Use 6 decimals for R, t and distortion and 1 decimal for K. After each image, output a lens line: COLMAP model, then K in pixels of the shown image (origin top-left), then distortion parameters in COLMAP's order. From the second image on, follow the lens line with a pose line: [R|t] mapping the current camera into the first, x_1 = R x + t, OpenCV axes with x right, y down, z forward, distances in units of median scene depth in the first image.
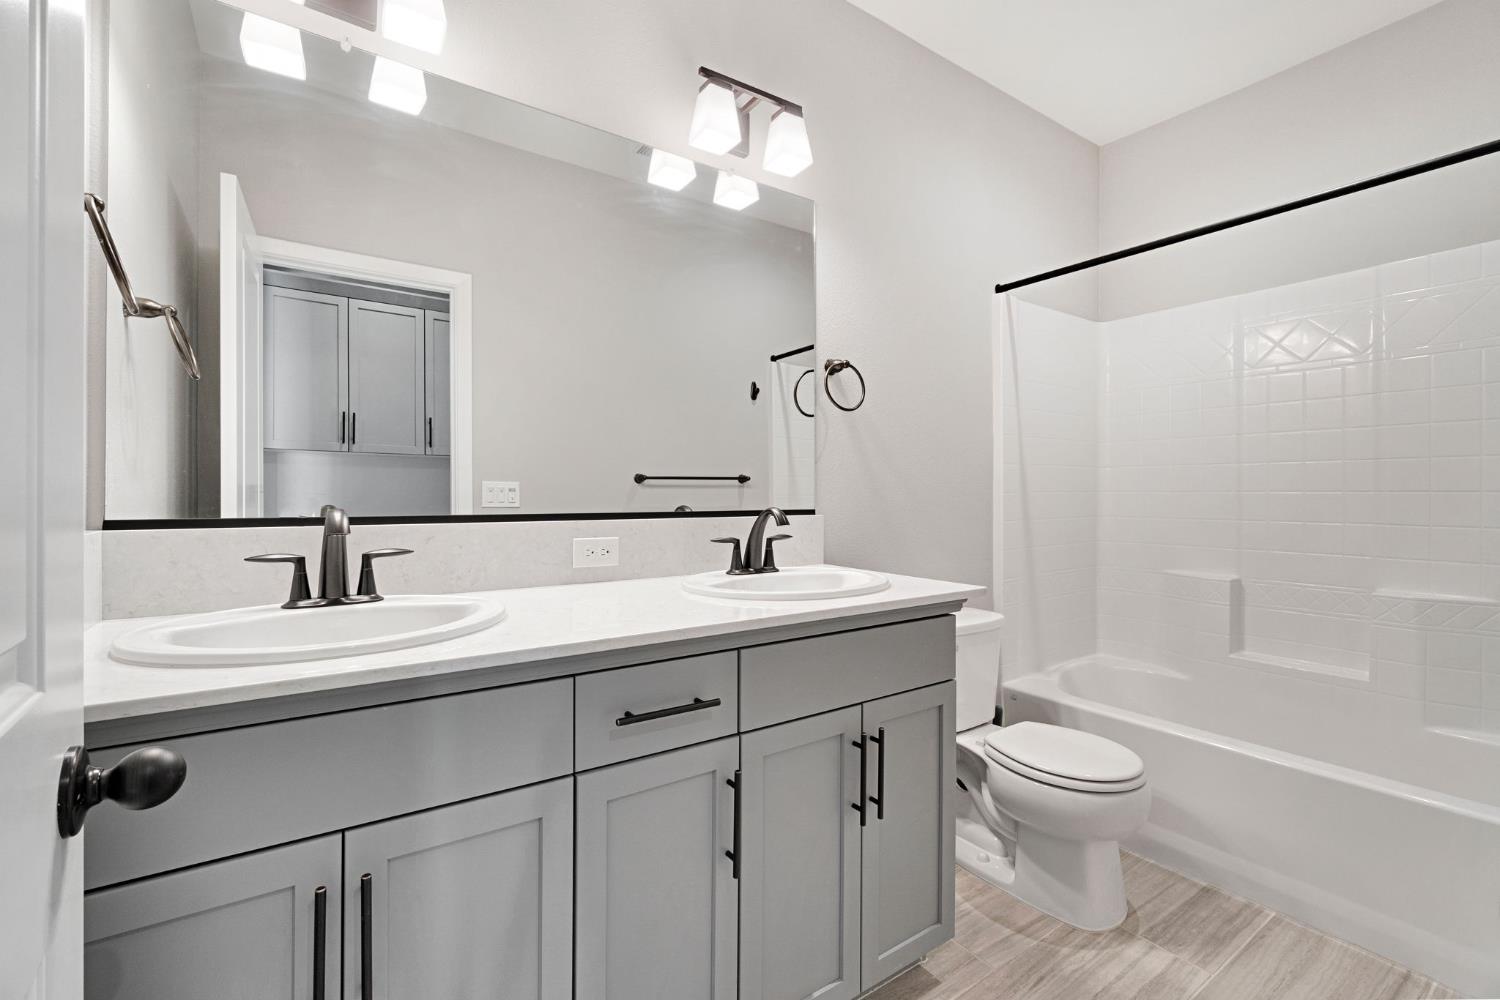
lens RADIAL K [[611.1, 0, 749.8], [0, 611.1, 488.1], [0, 0, 1]] dist [-0.000125, 0.000012]
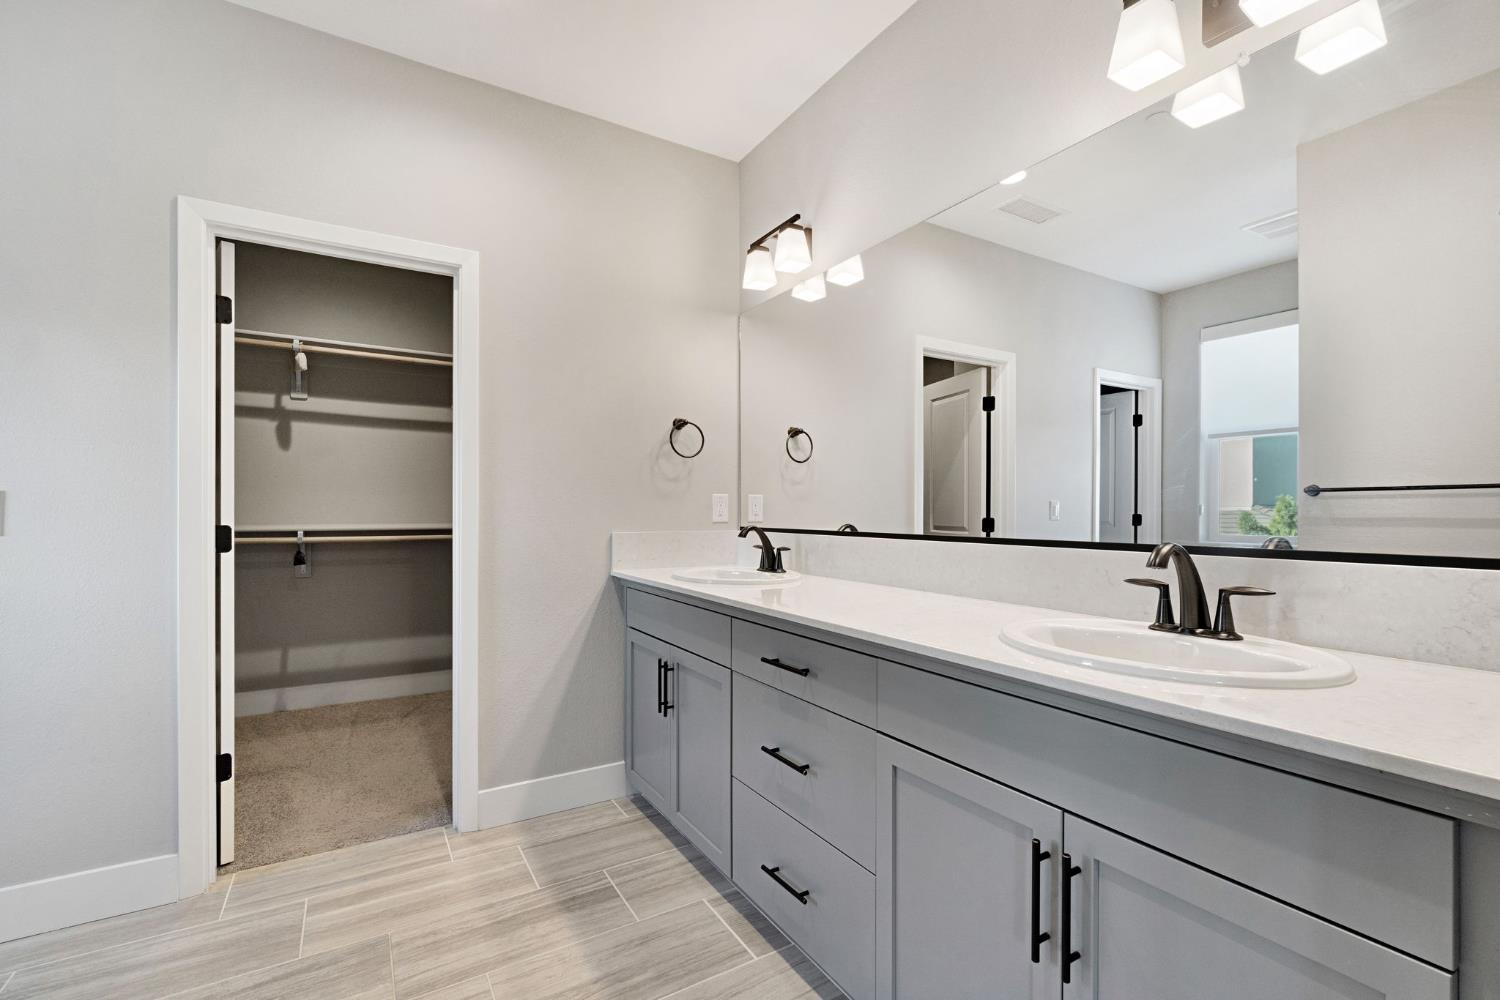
lens RADIAL K [[674.9, 0, 754.9], [0, 674.9, 507.2], [0, 0, 1]] dist [0.001224, 0.000299]
pose [[-0.024050, -0.017774, -0.999553, 0.741427], [-0.010319, 0.999793, -0.017530, 0.009564], [0.999658, 0.009893, -0.024228, 0.485847]]
